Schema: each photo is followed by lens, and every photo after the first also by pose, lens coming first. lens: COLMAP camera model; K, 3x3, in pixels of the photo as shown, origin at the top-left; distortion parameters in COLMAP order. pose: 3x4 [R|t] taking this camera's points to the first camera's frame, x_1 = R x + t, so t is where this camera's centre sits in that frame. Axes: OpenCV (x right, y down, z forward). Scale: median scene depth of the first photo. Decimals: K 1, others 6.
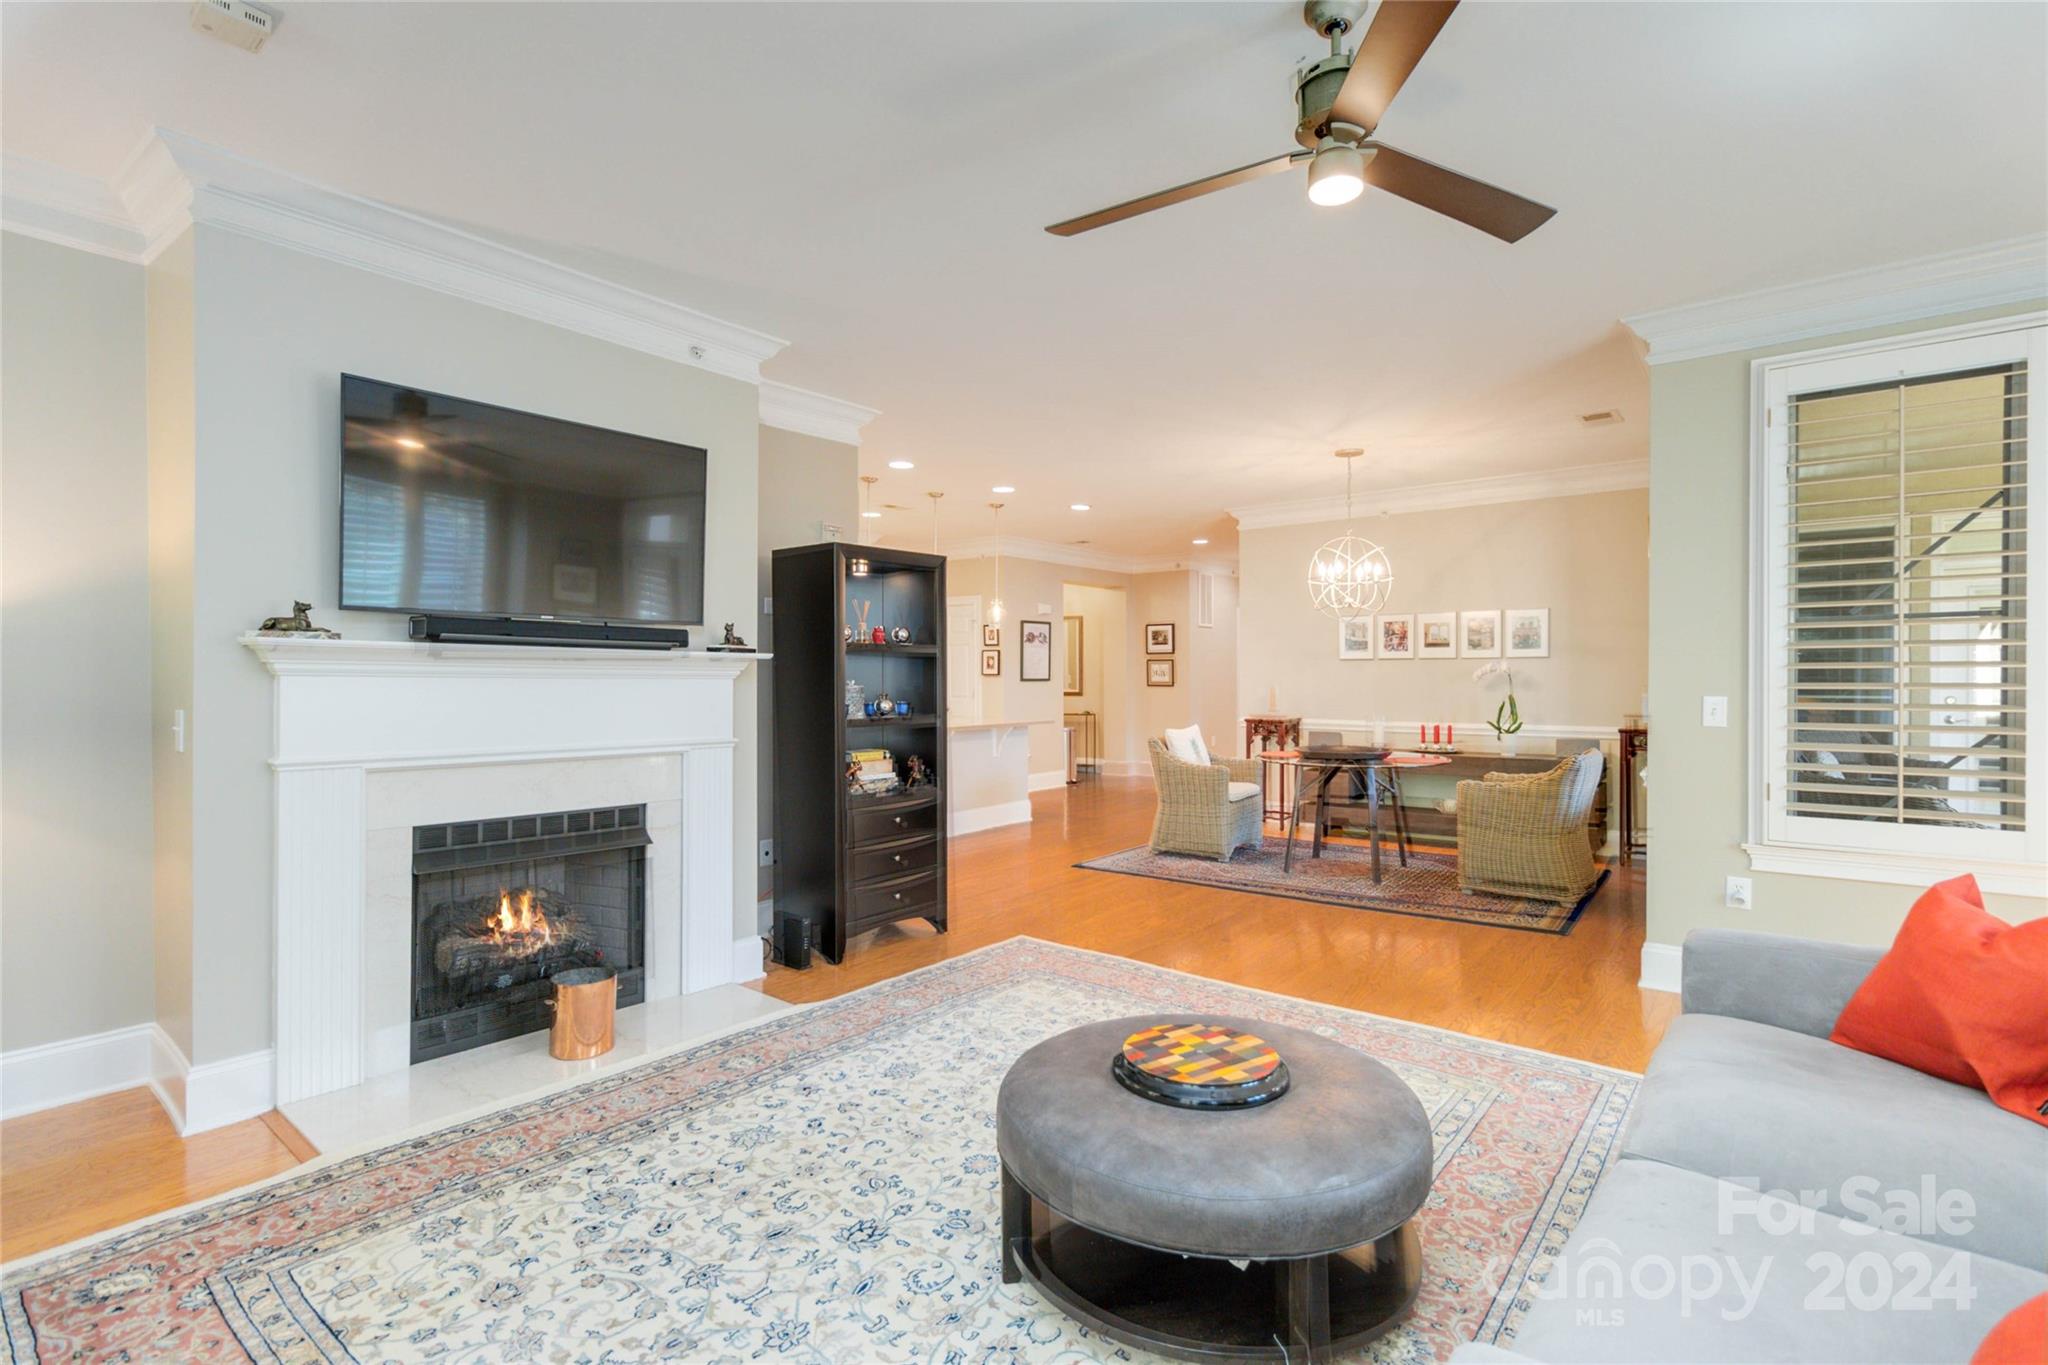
lens RADIAL K [[962.7, 0, 1038.8], [0, 962.7, 685.5], [0, 0, 1]] dist [0.004208, 0.000811]
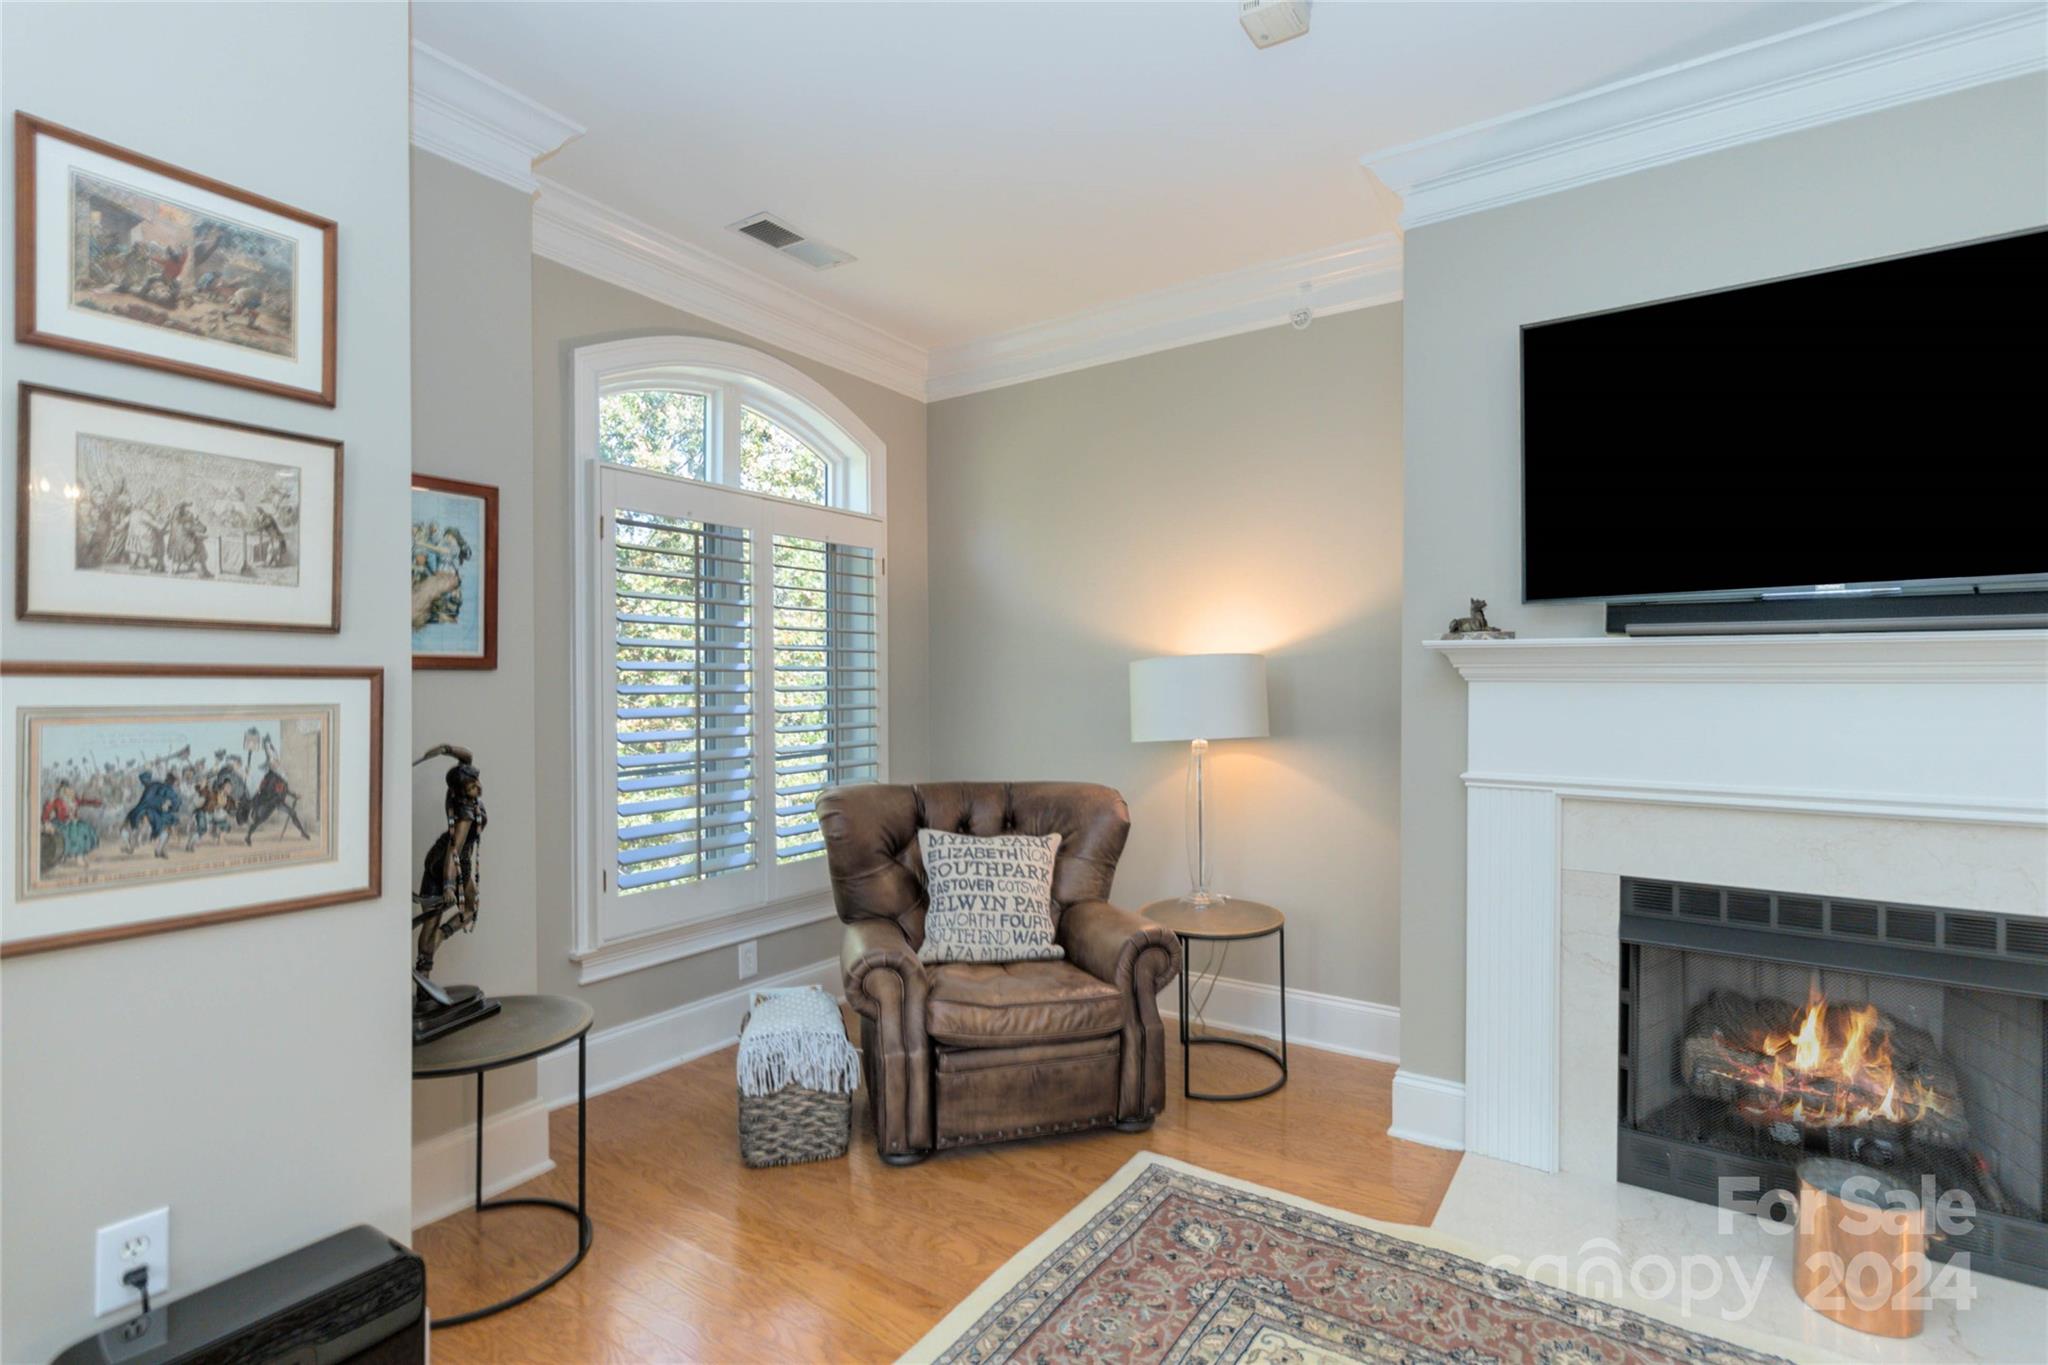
lens RADIAL K [[962.7, 0, 1038.8], [0, 962.7, 685.5], [0, 0, 1]] dist [0.004208, 0.000811]
pose [[0.095709, -0.003312, -0.995404, 0.094876], [-0.008751, 0.999953, -0.004169, 0.000601], [0.995371, 0.009110, 0.095676, 0.544899]]
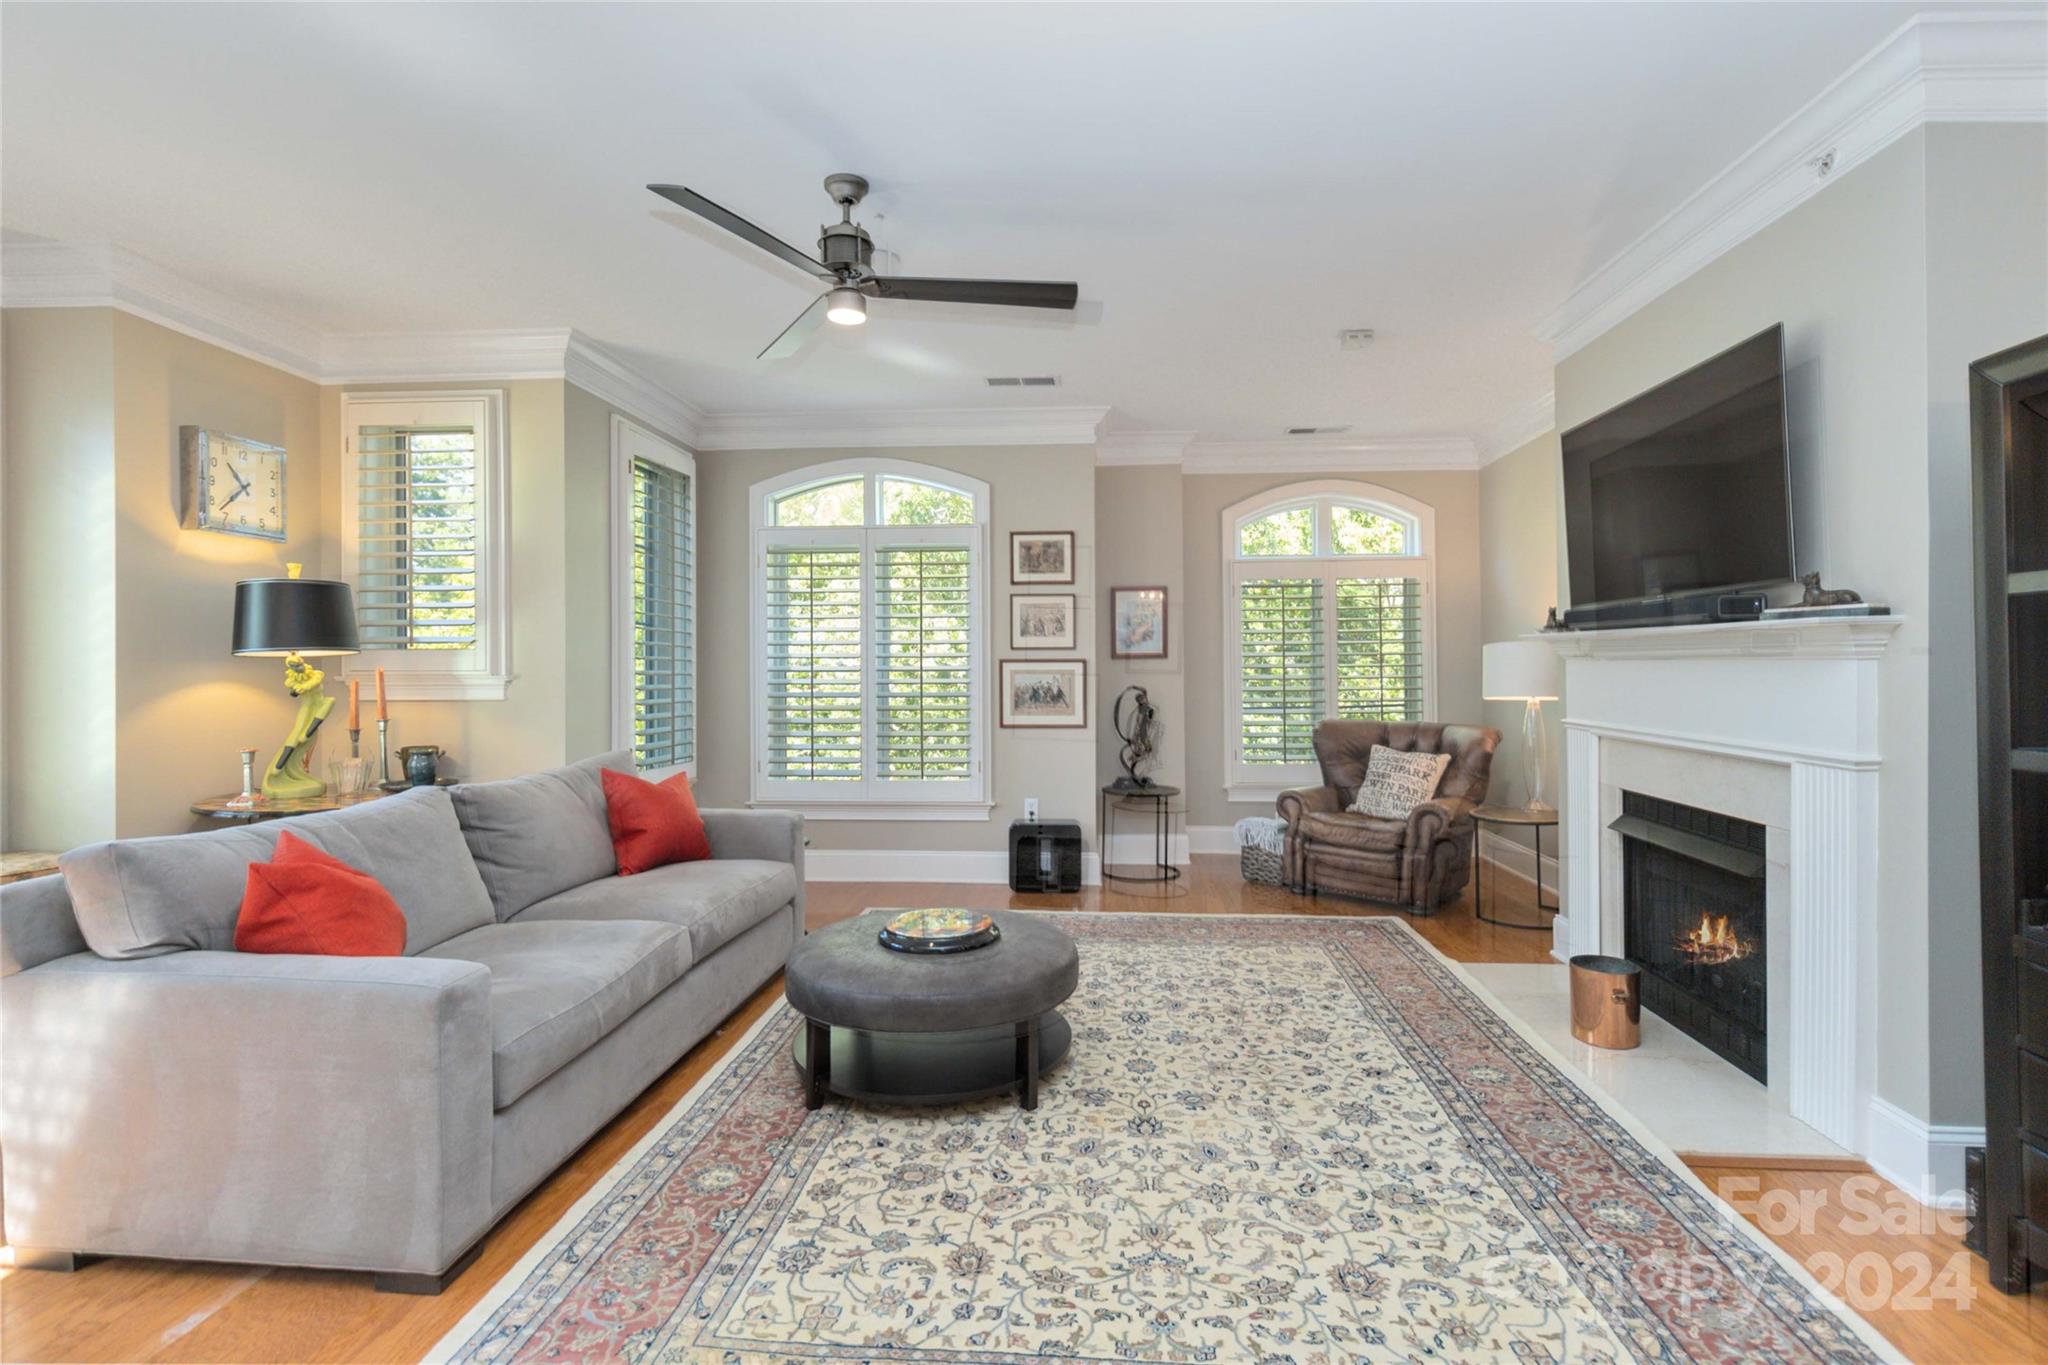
lens RADIAL K [[945.6, 0, 1033.7], [0, 945.6, 660.6], [0, 0, 1]] dist [0.000393, 0.000022]
pose [[-0.824417, -0.003042, -0.565975, 0.695405], [-0.003343, 0.999994, -0.000506, -0.005602], [0.565973, 0.001475, -0.824422, 1.834111]]
